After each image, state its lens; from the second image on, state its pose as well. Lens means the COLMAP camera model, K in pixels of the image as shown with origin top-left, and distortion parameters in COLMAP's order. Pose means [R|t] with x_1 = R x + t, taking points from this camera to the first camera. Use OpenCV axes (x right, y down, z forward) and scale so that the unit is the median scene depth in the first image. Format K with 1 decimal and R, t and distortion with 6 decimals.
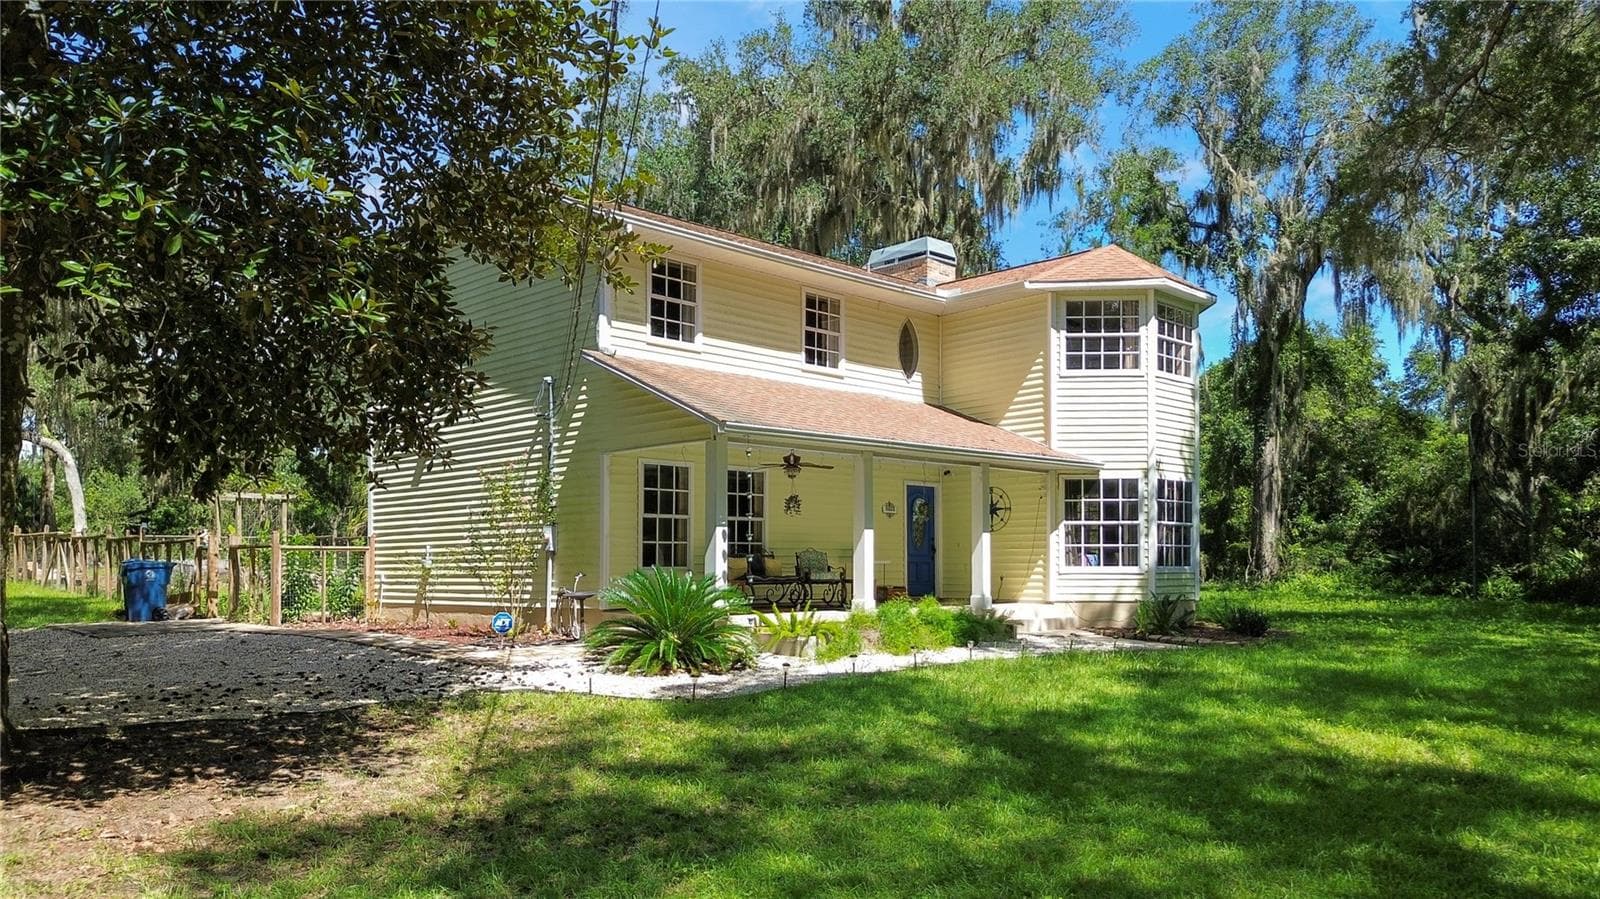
lens RADIAL K [[1188.7, 0, 789.7], [0, 1188.7, 549.3], [0, 0, 1]] dist [0.012905, -0.005563]
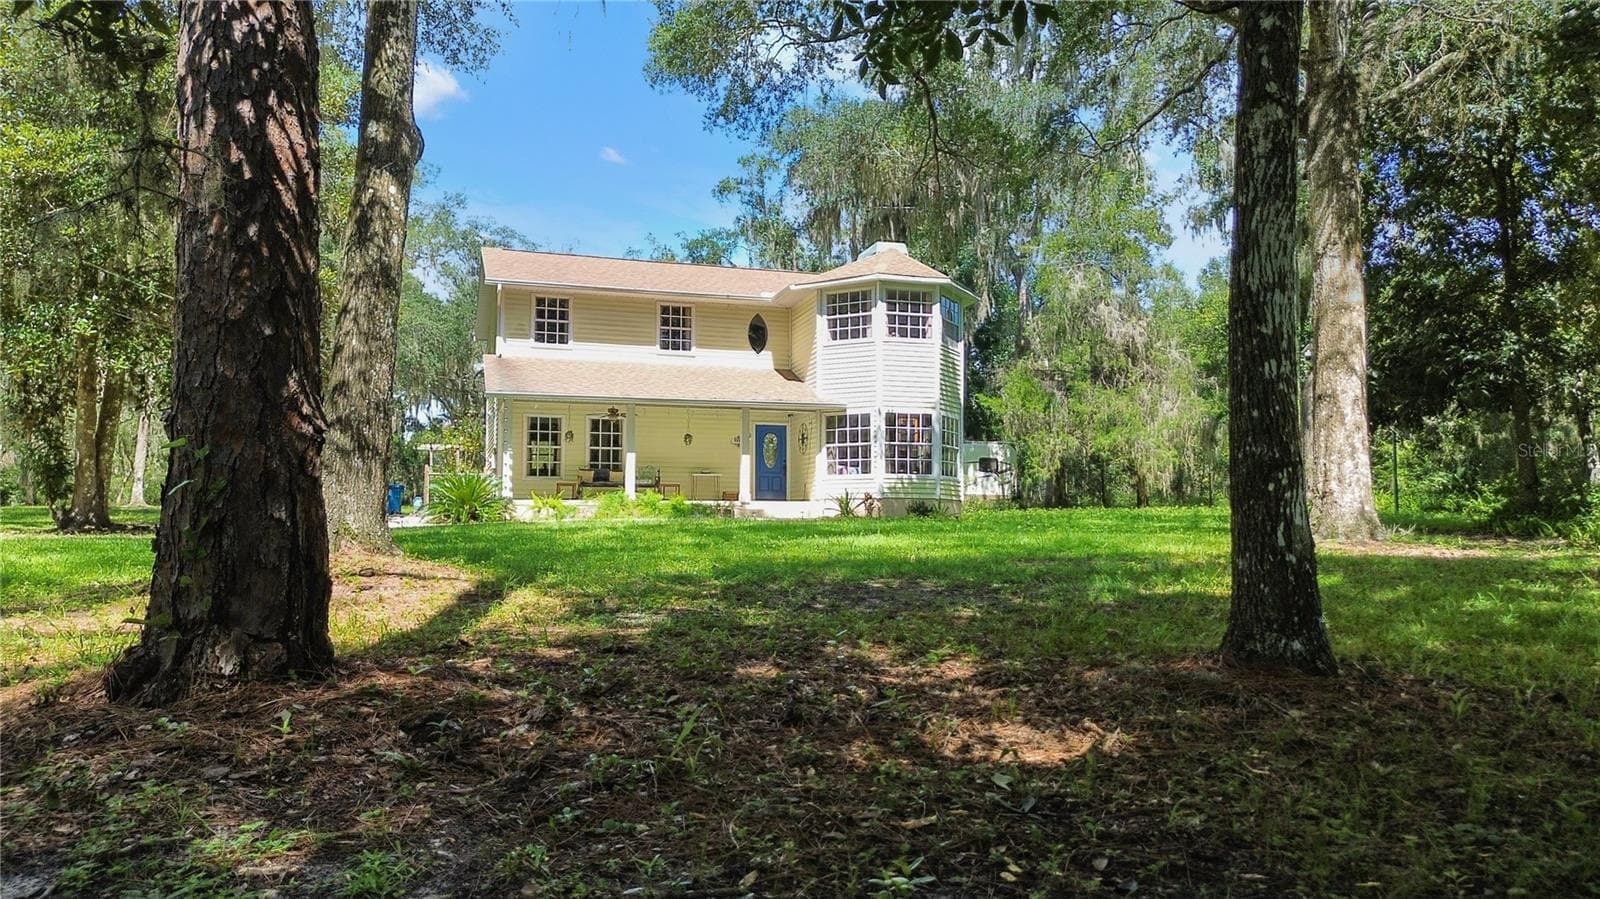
lens RADIAL K [[1198.4, 0, 829.8], [0, 1198.4, 481.0], [0, 0, 1]] dist [0.026036, -0.003549]
pose [[0.896711, -0.020418, -0.442145, 0.883944], [0.006624, 0.999443, -0.032719, 0.069137], [0.442567, 0.026411, 0.896347, -0.316229]]
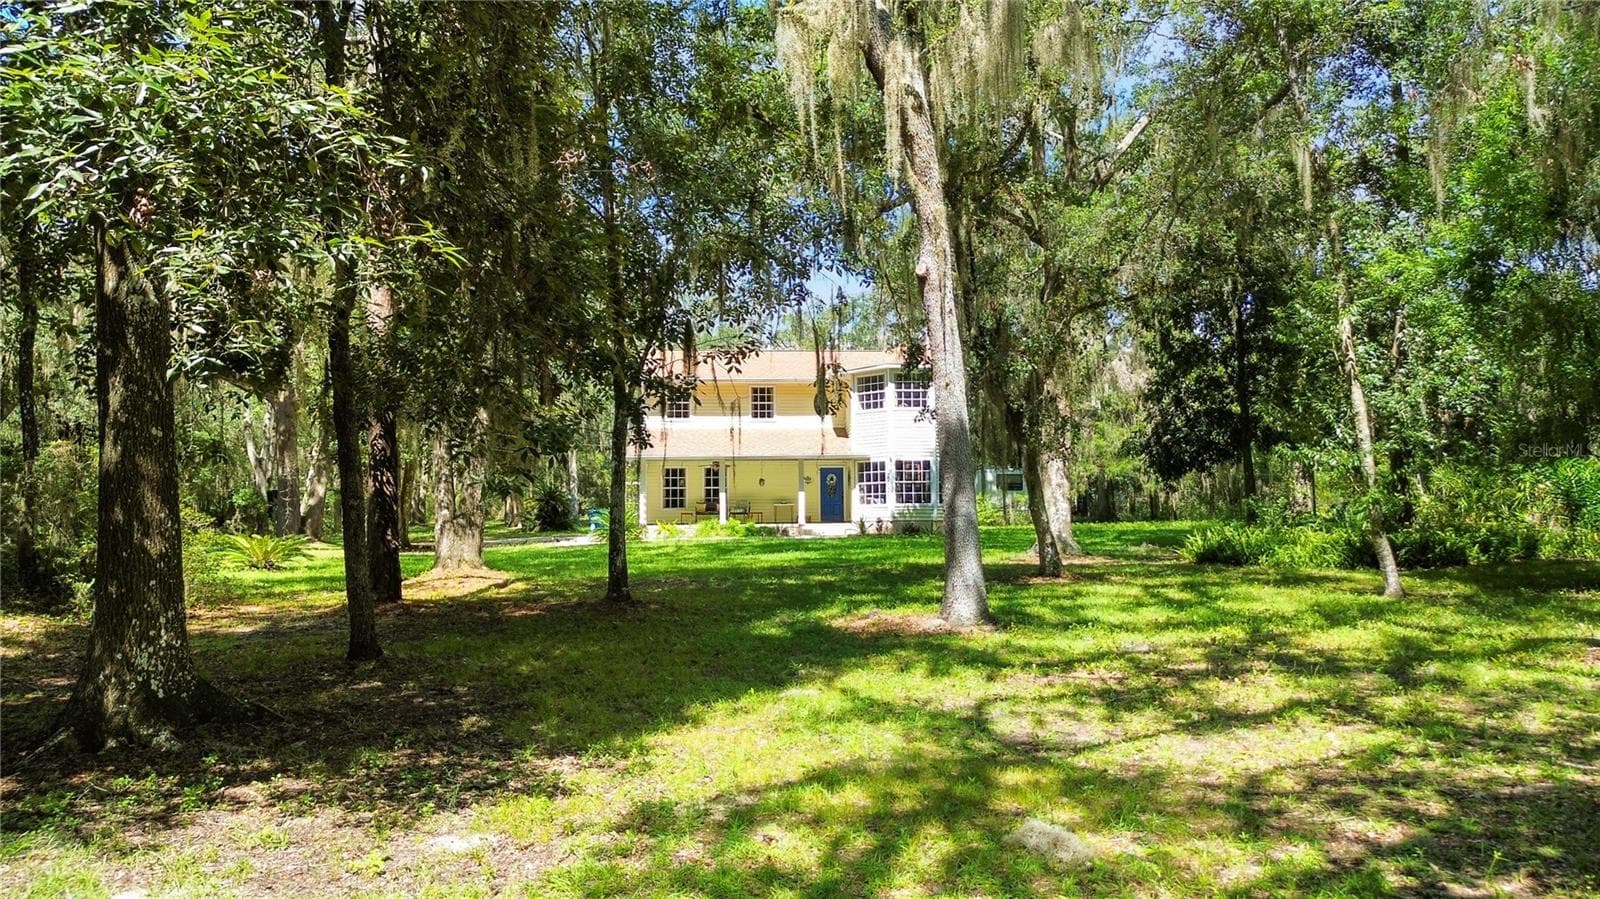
lens RADIAL K [[1176.7, 0, 808.4], [0, 1176.7, 544.1], [0, 0, 1]] dist [0.021602, 0.000469]
pose [[0.760022, -0.001577, -0.649895, 1.508897], [0.018835, 0.999630, 0.019601, 0.041391], [0.649624, -0.027138, 0.759771, -0.634069]]
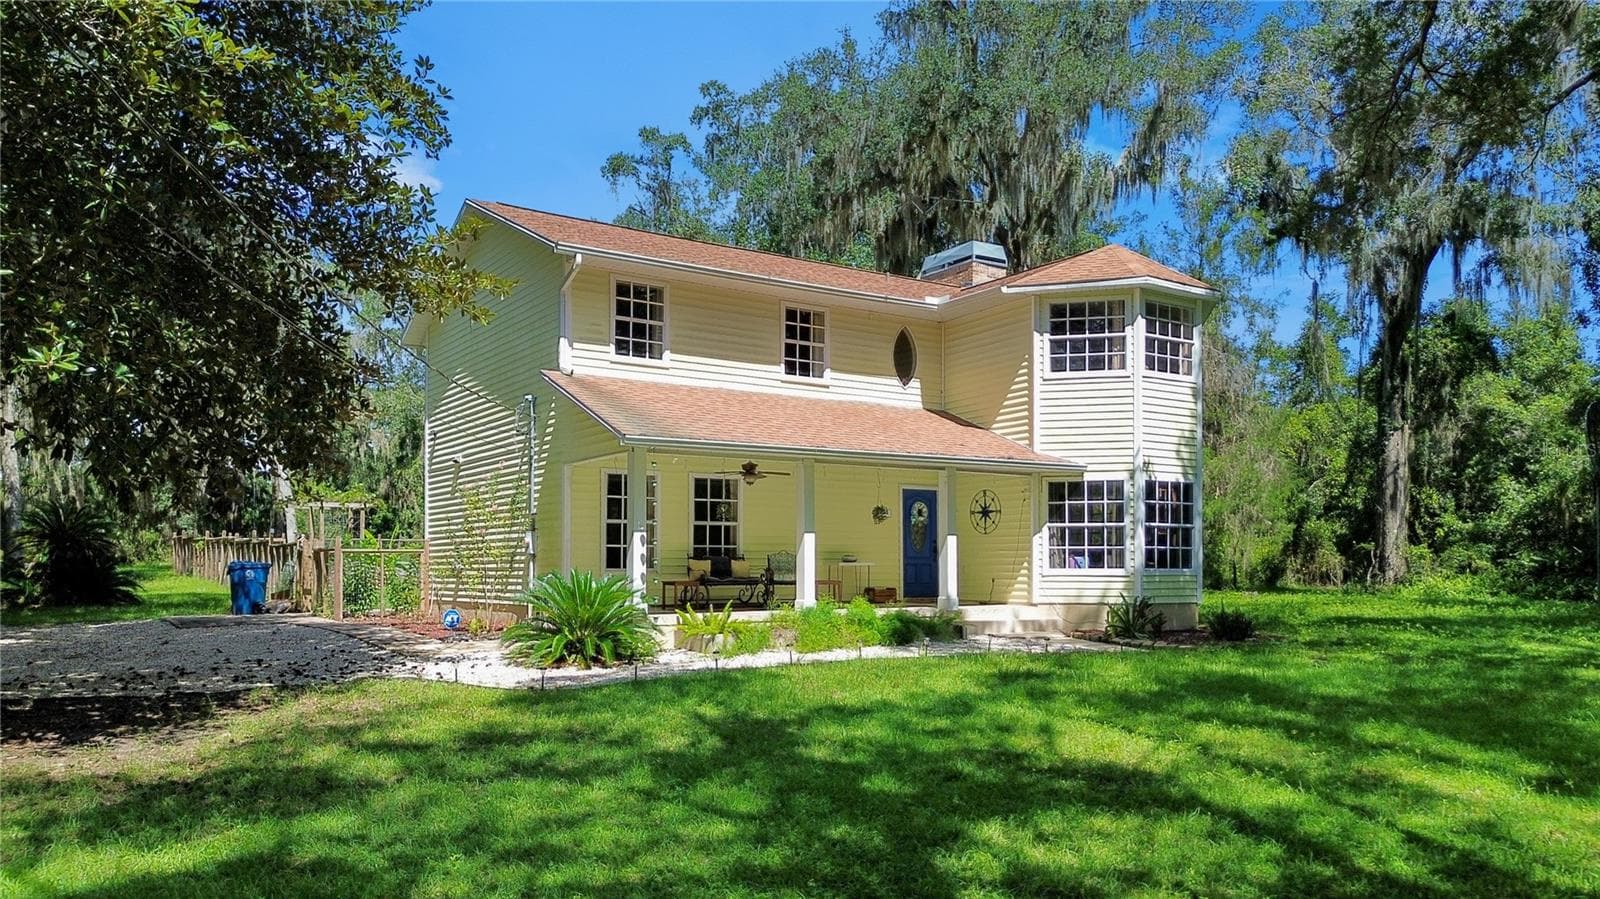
lens RADIAL K [[1188.7, 0, 789.7], [0, 1188.7, 549.3], [0, 0, 1]] dist [0.012905, -0.005563]
pose [[0.980613, -0.001207, -0.195951, 0.213456], [0.001059, 0.999999, -0.000859, -0.001388], [0.195951, 0.000635, 0.980613, -0.024910]]
